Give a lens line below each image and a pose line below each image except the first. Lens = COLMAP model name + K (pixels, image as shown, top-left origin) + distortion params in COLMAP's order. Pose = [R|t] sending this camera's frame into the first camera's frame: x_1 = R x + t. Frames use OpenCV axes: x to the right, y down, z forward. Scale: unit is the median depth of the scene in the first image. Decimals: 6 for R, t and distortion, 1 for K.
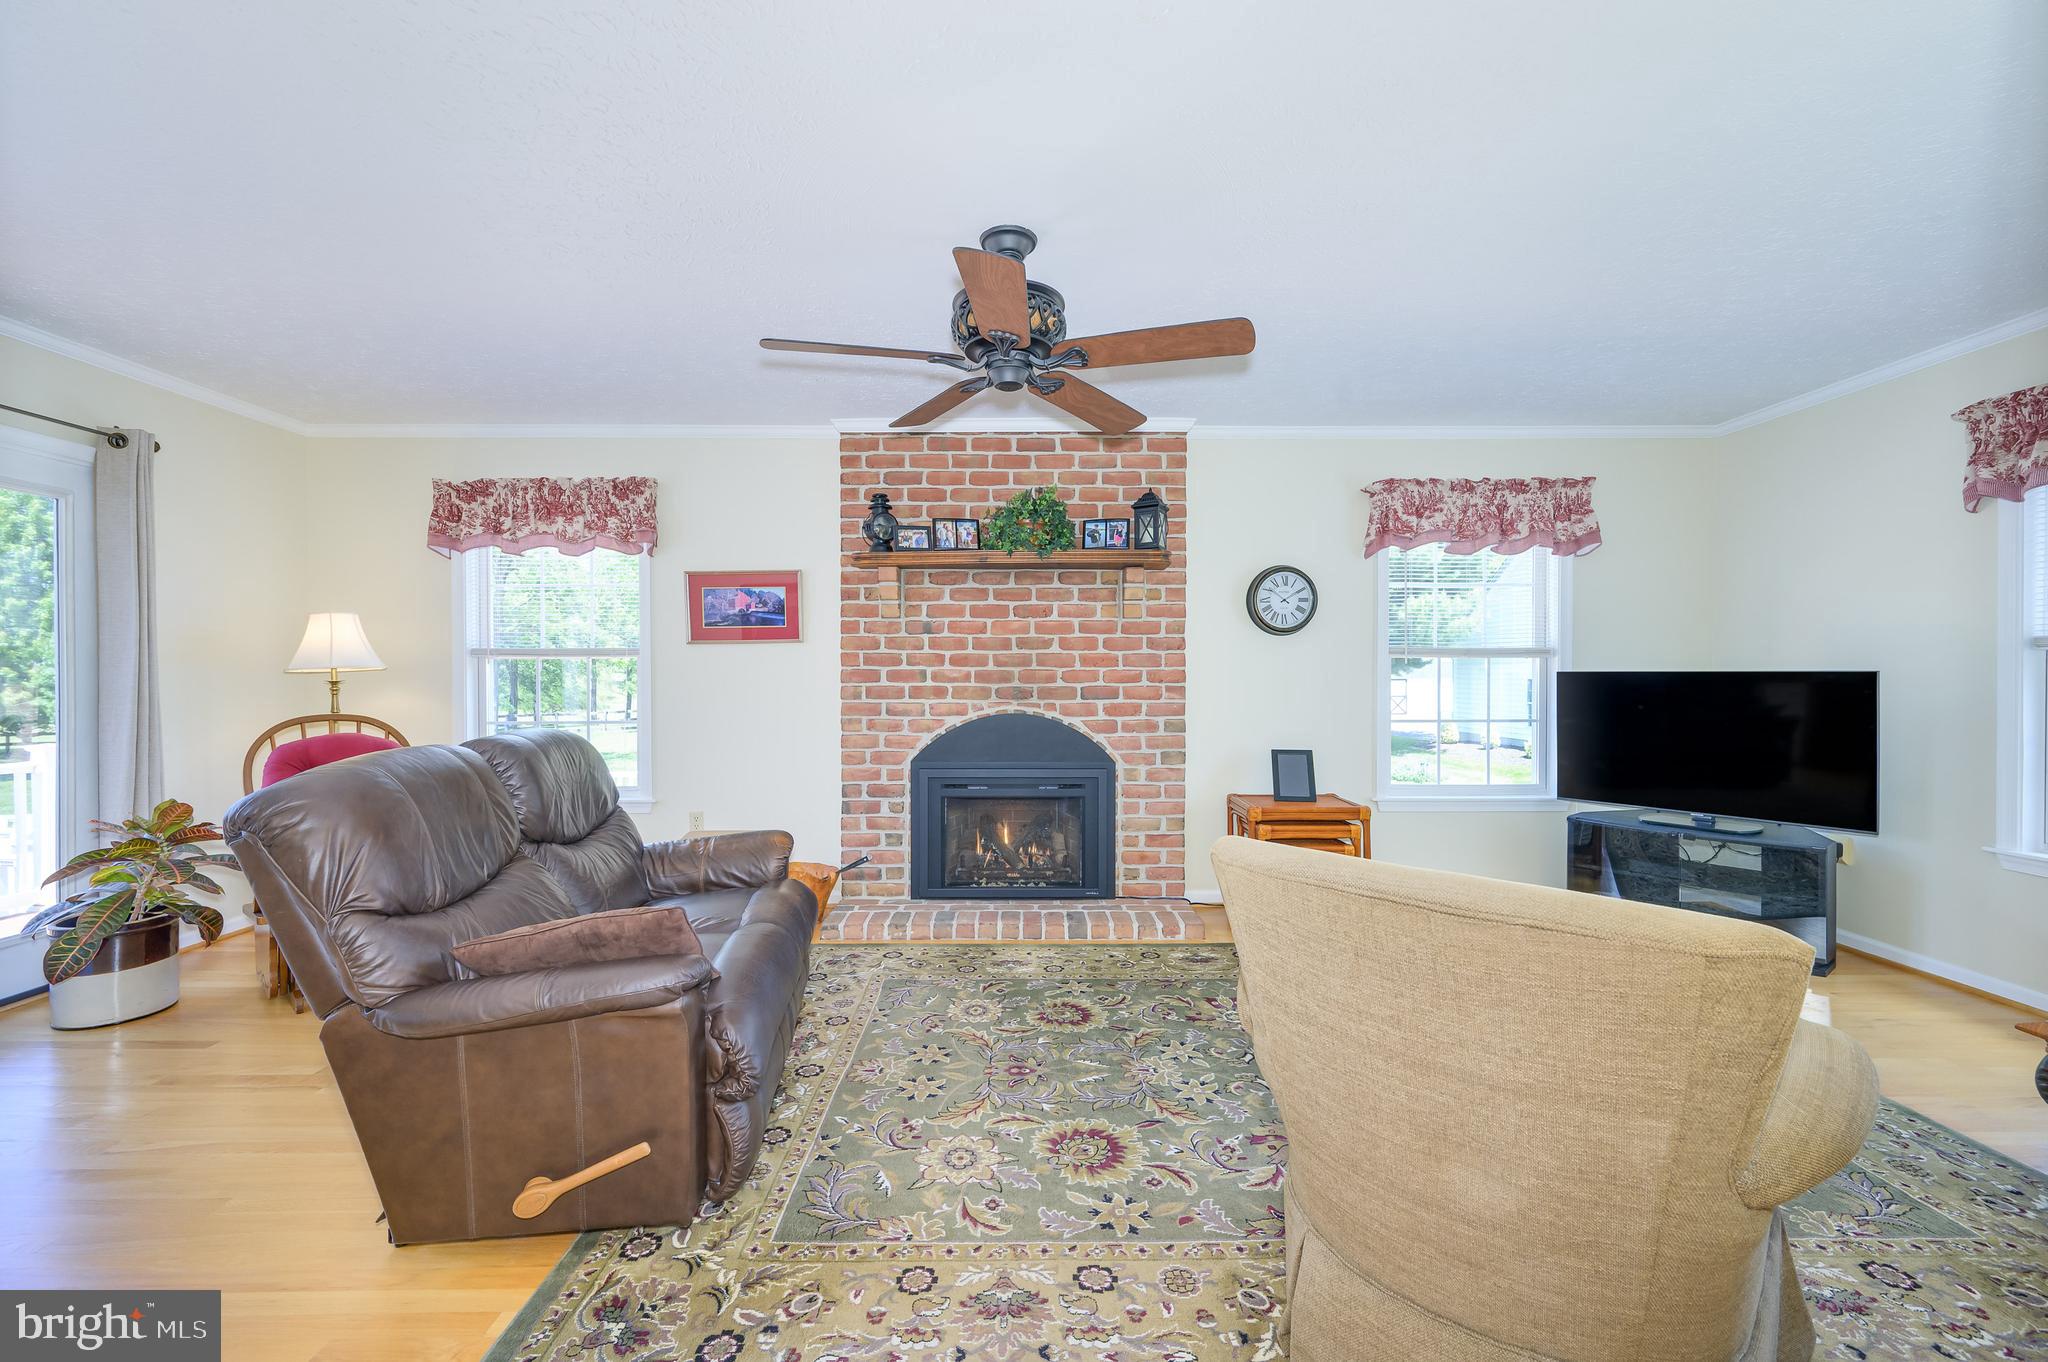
lens RADIAL K [[809.0, 0, 1013.8], [0, 809.0, 673.3], [0, 0, 1]] dist [-0.000059, -0.000101]
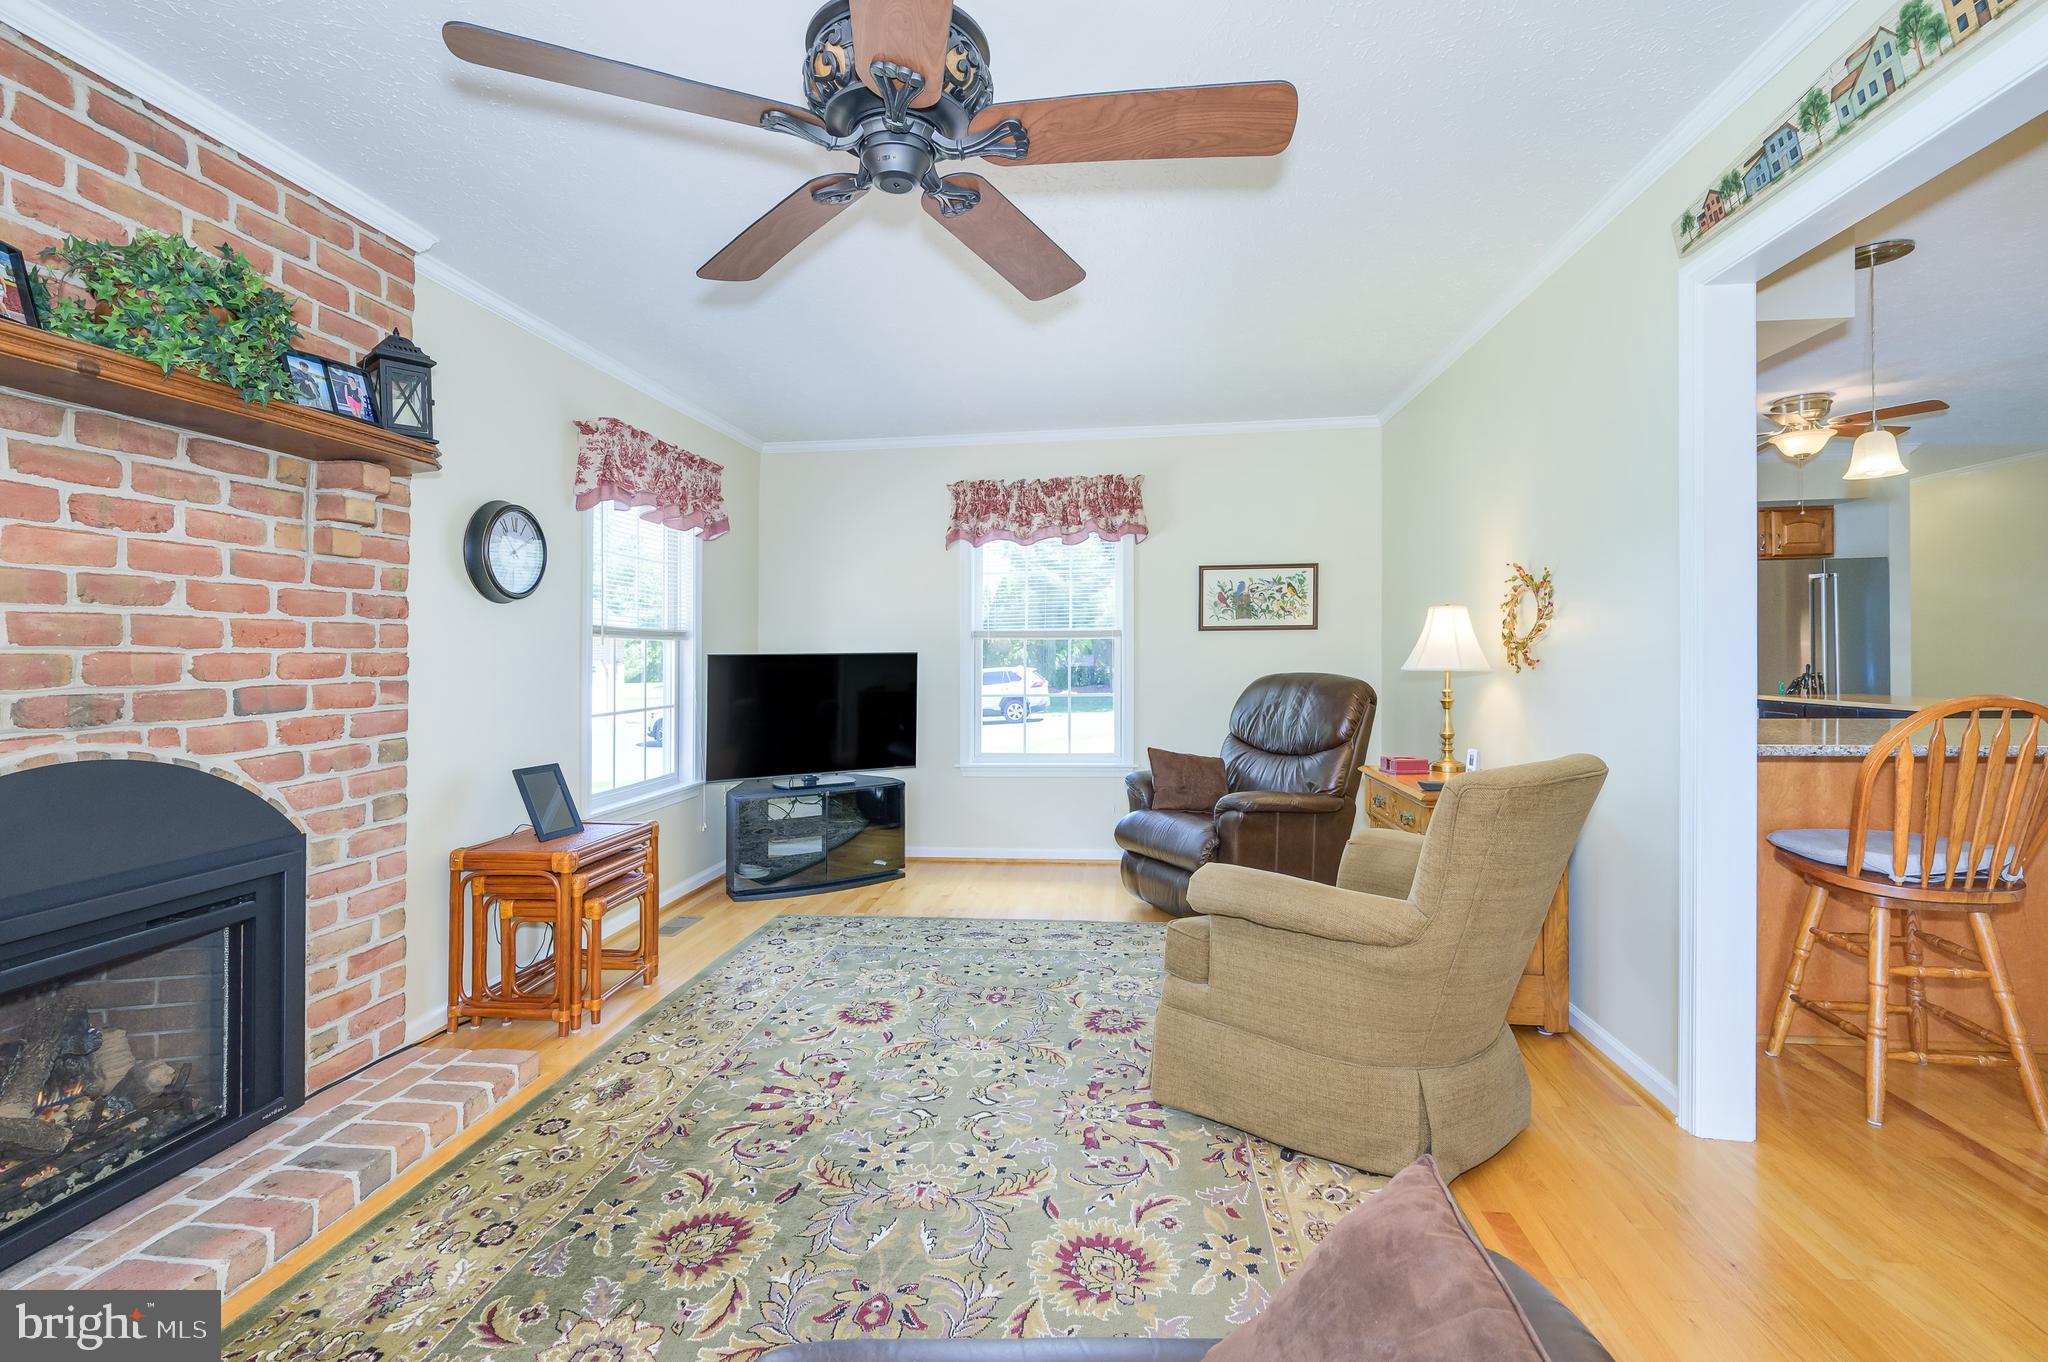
lens RADIAL K [[909.4, 0, 1029.3], [0, 909.4, 644.8], [0, 0, 1]] dist [-0.002644, 0.000275]
pose [[0.121640, 0.008304, 0.992540, -0.392269], [0.013642, 0.999857, -0.010037, 0.002458], [-0.992481, 0.014761, 0.121509, 0.479634]]
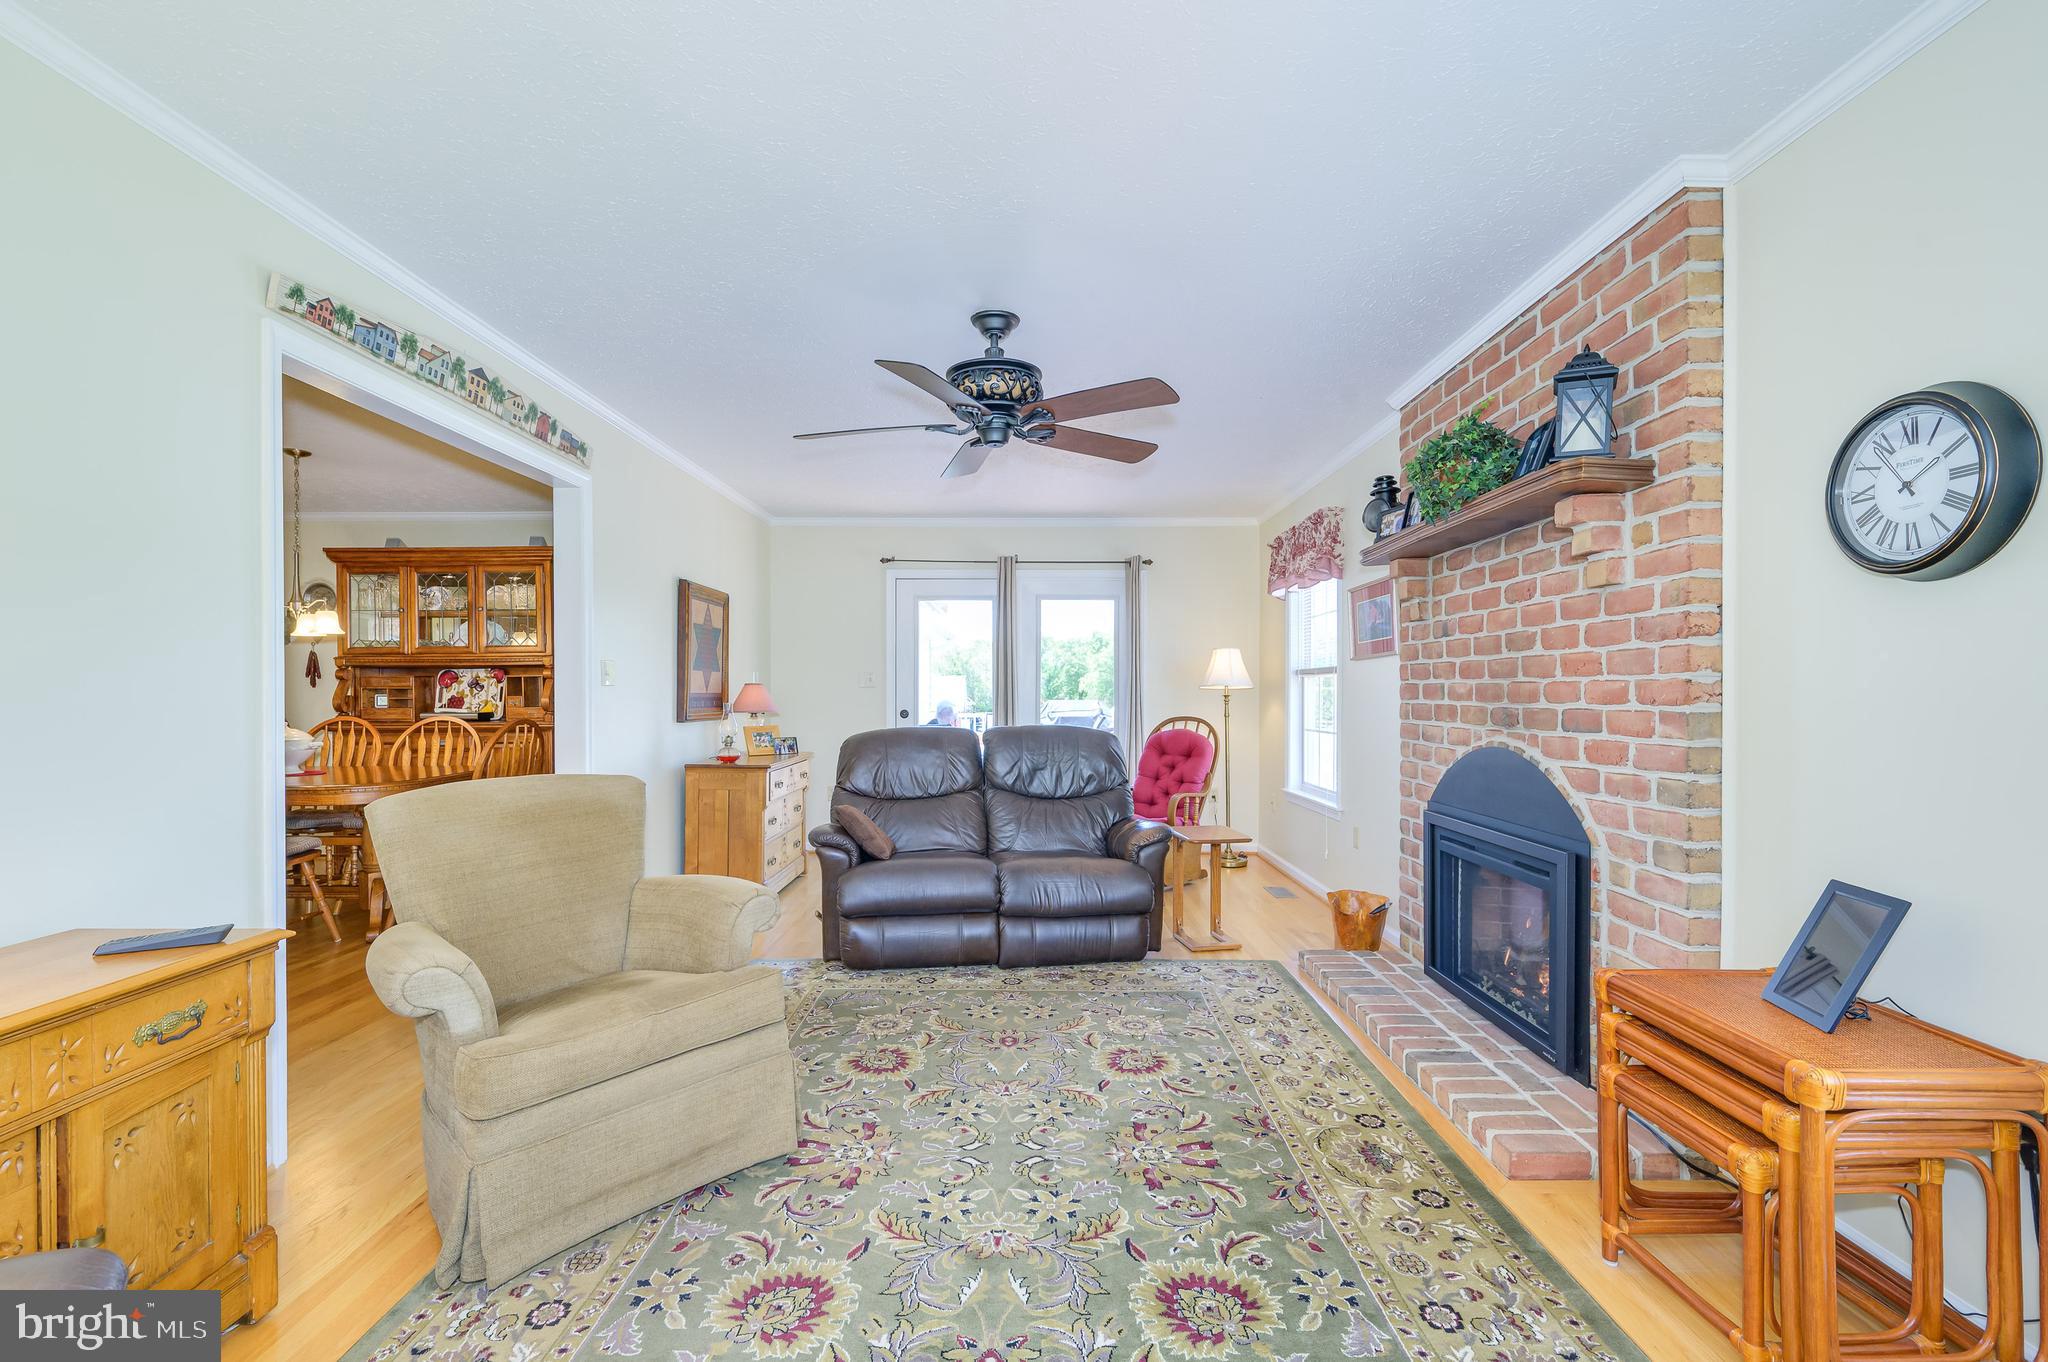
lens RADIAL K [[912.8, 0, 1041.5], [0, 912.8, 663.9], [0, 0, 1]] dist [-0.019627, 0.000182]
pose [[0.001265, -0.030130, -0.999545, 0.773421], [-0.000551, 0.999546, -0.030131, 0.003309], [0.999999, 0.000589, 0.001248, 0.627868]]
